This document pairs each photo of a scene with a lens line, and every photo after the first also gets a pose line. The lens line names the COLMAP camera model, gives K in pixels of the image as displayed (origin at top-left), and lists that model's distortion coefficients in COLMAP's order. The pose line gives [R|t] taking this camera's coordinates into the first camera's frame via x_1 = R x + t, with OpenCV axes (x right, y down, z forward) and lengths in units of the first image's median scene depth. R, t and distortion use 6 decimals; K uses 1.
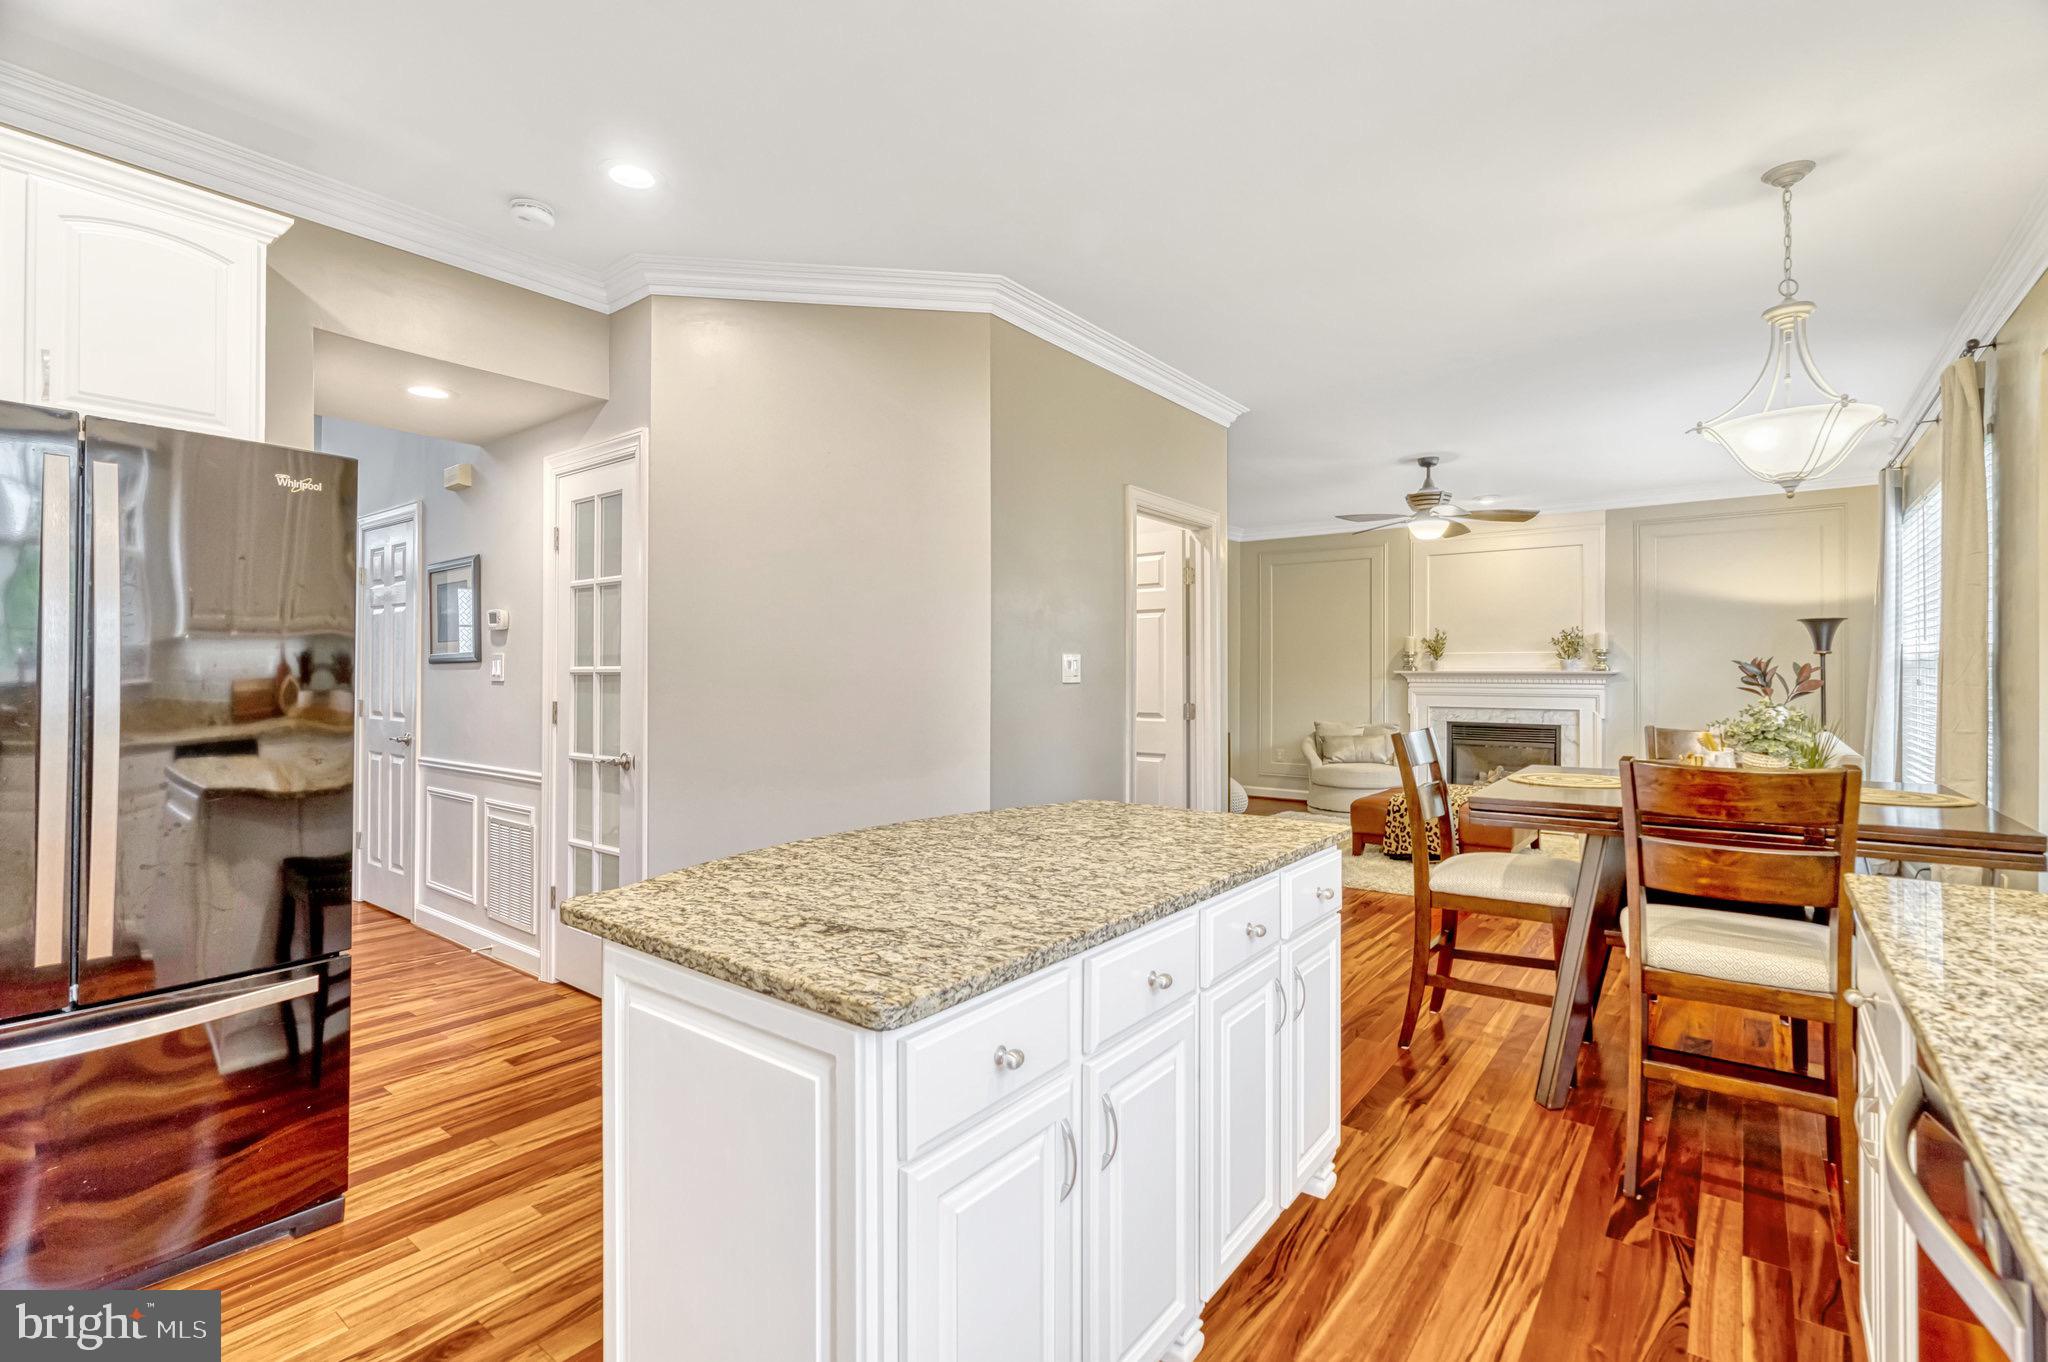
lens RADIAL K [[932.5, 0, 1036.5], [0, 932.5, 665.5], [0, 0, 1]] dist [-0.003504, 0.001307]
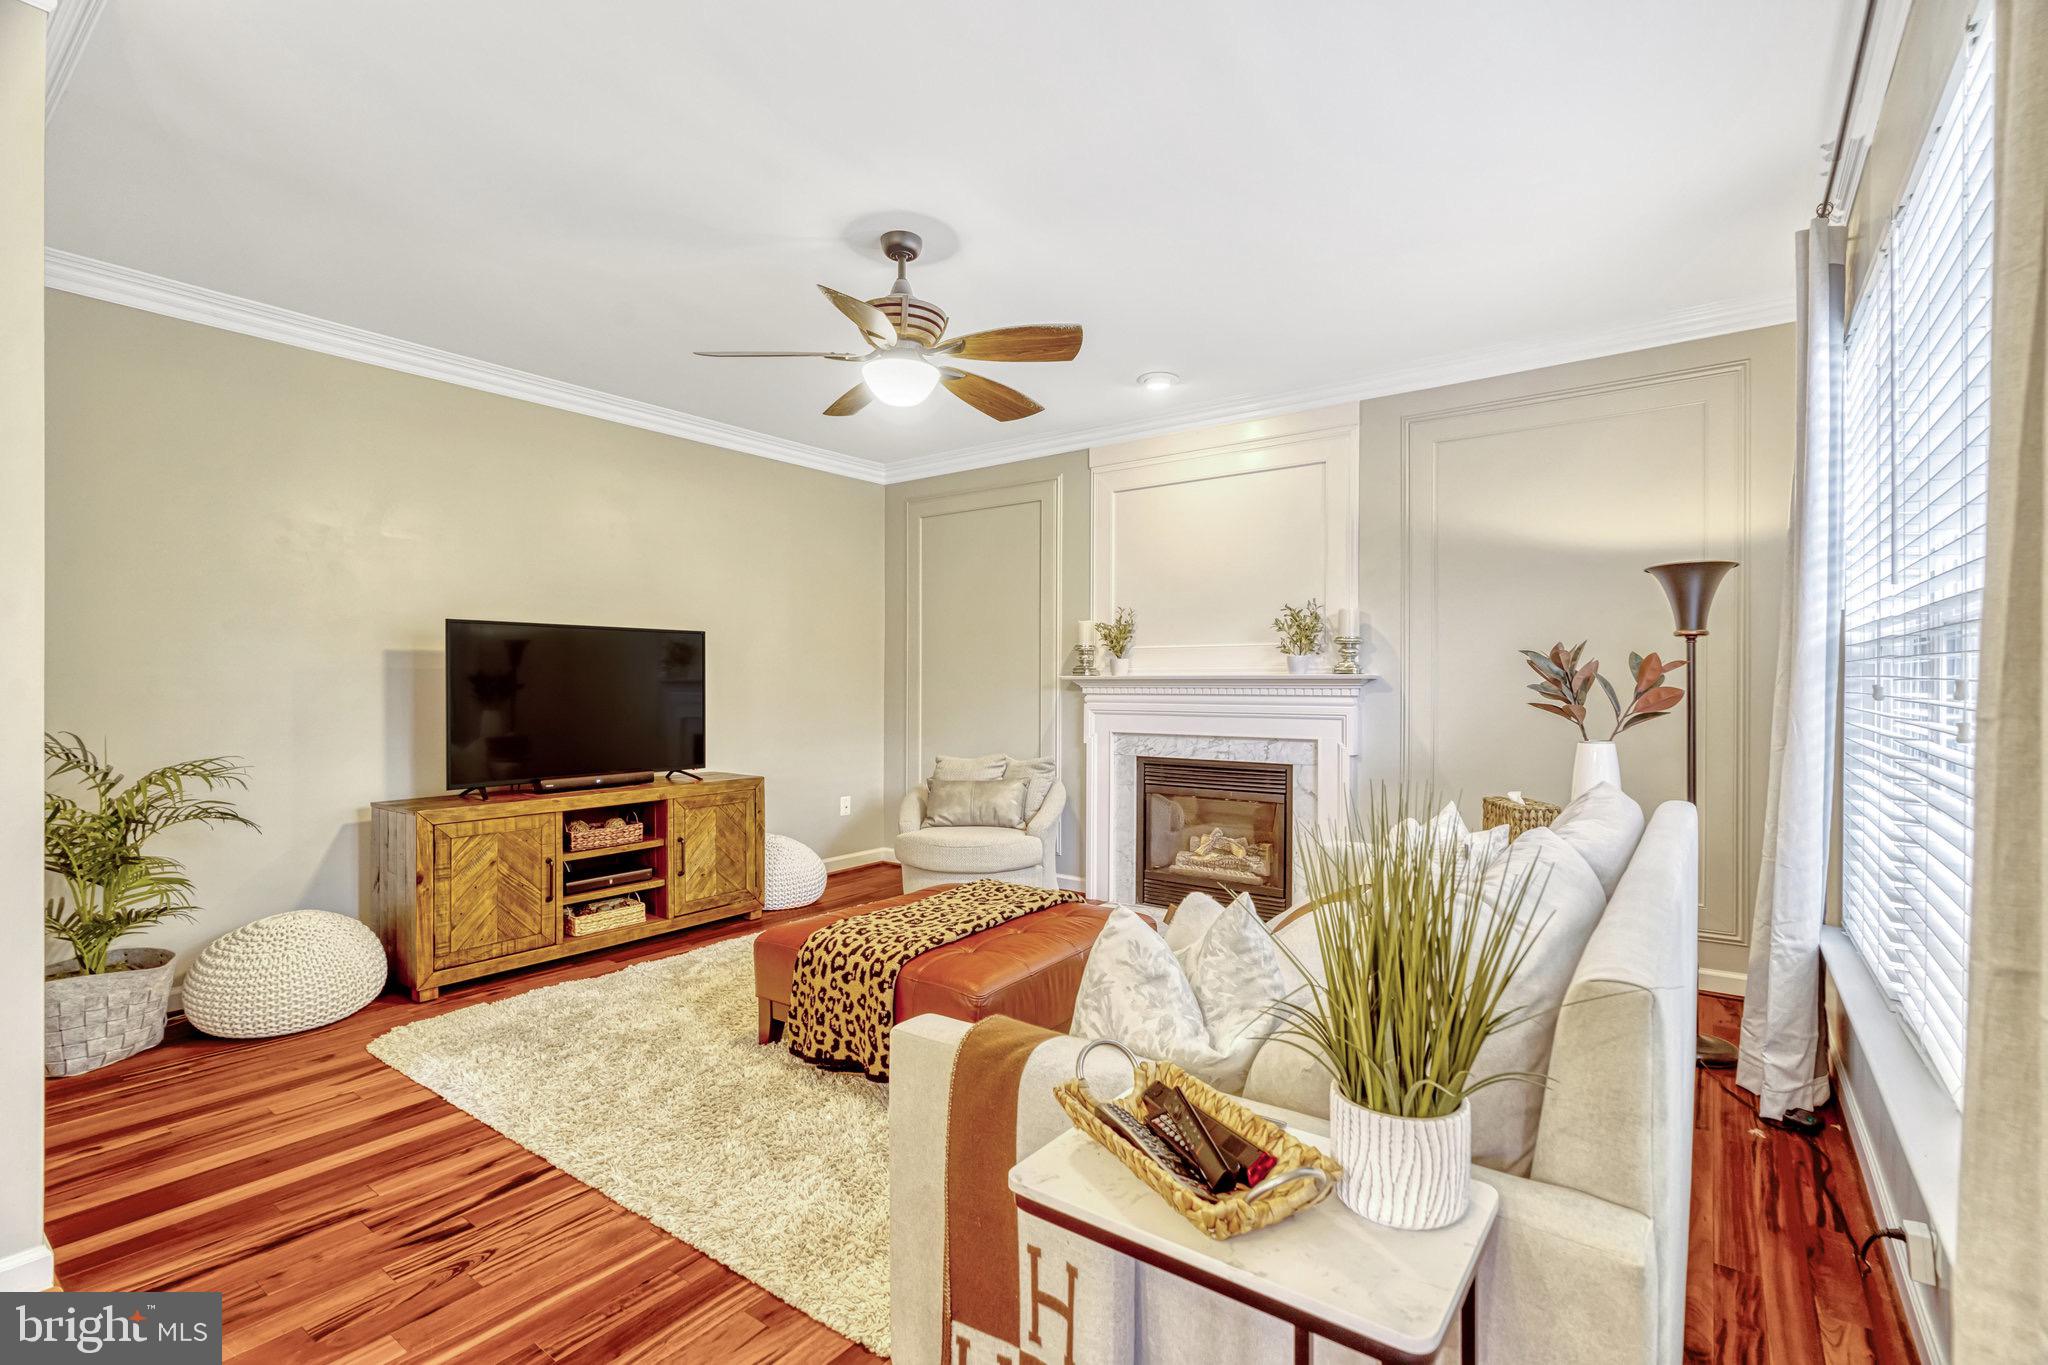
lens RADIAL K [[932.5, 0, 1029.0], [0, 932.5, 686.8], [0, 0, 1]] dist [-0.003504, 0.001307]
pose [[0.999918, -0.003208, 0.012371, 0.425946], [0.003075, 0.999937, 0.010825, 0.007573], [-0.012405, -0.010786, 0.999865, 0.444391]]
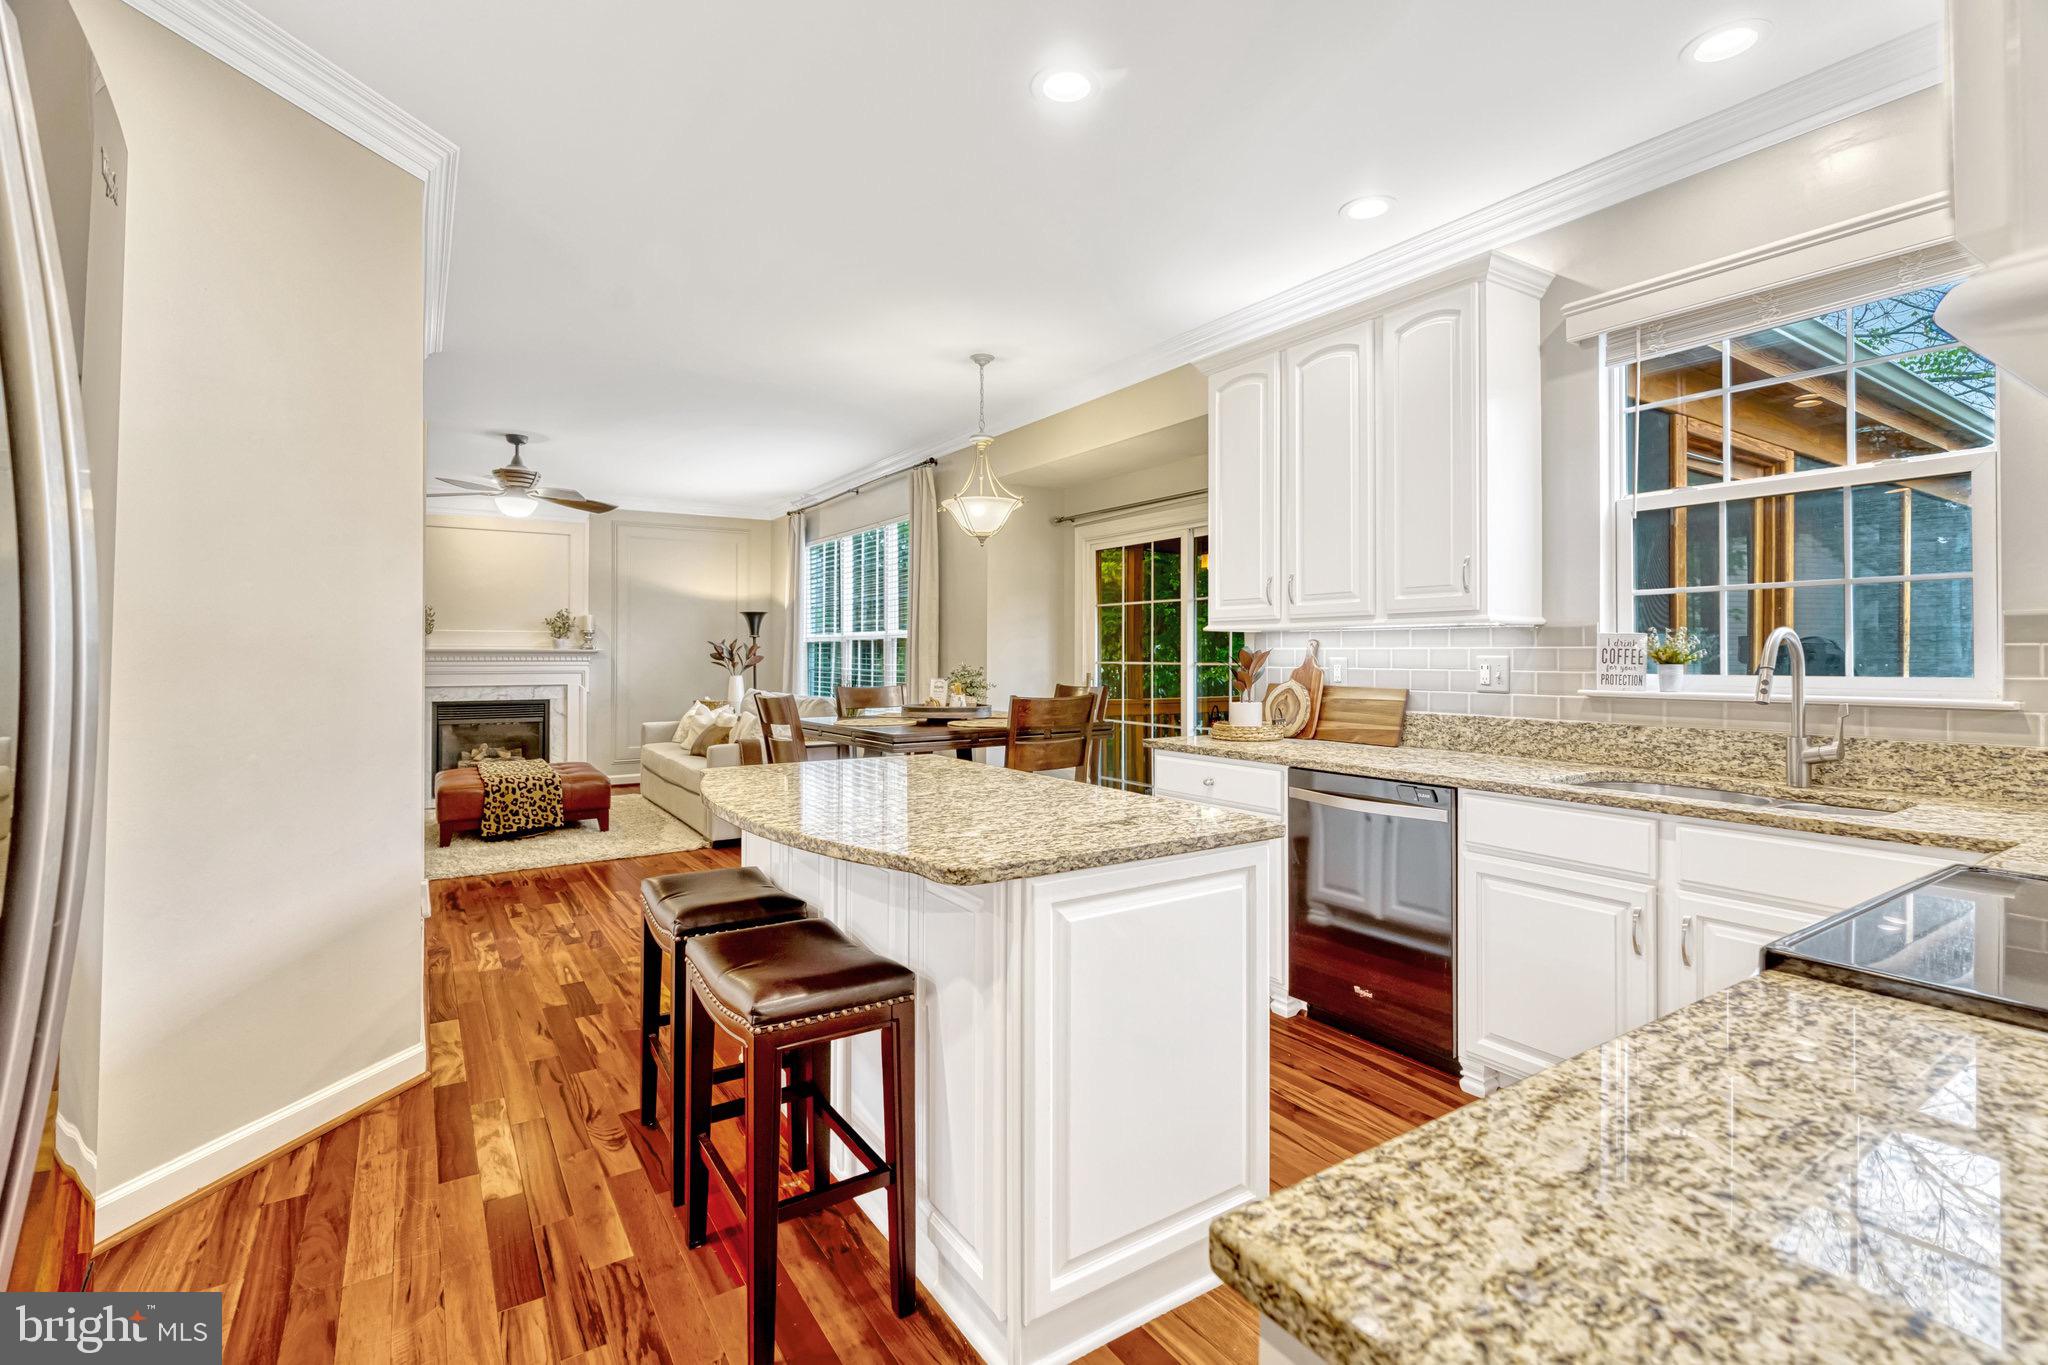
lens RADIAL K [[932.5, 0, 1030.5], [0, 932.5, 652.8], [0, 0, 1]] dist [-0.003504, 0.001307]
pose [[0.337883, -0.001927, 0.941186, -0.292281], [-0.003901, 0.999986, 0.003448, 0.004434], [-0.941180, -0.004837, 0.337871, 0.122661]]
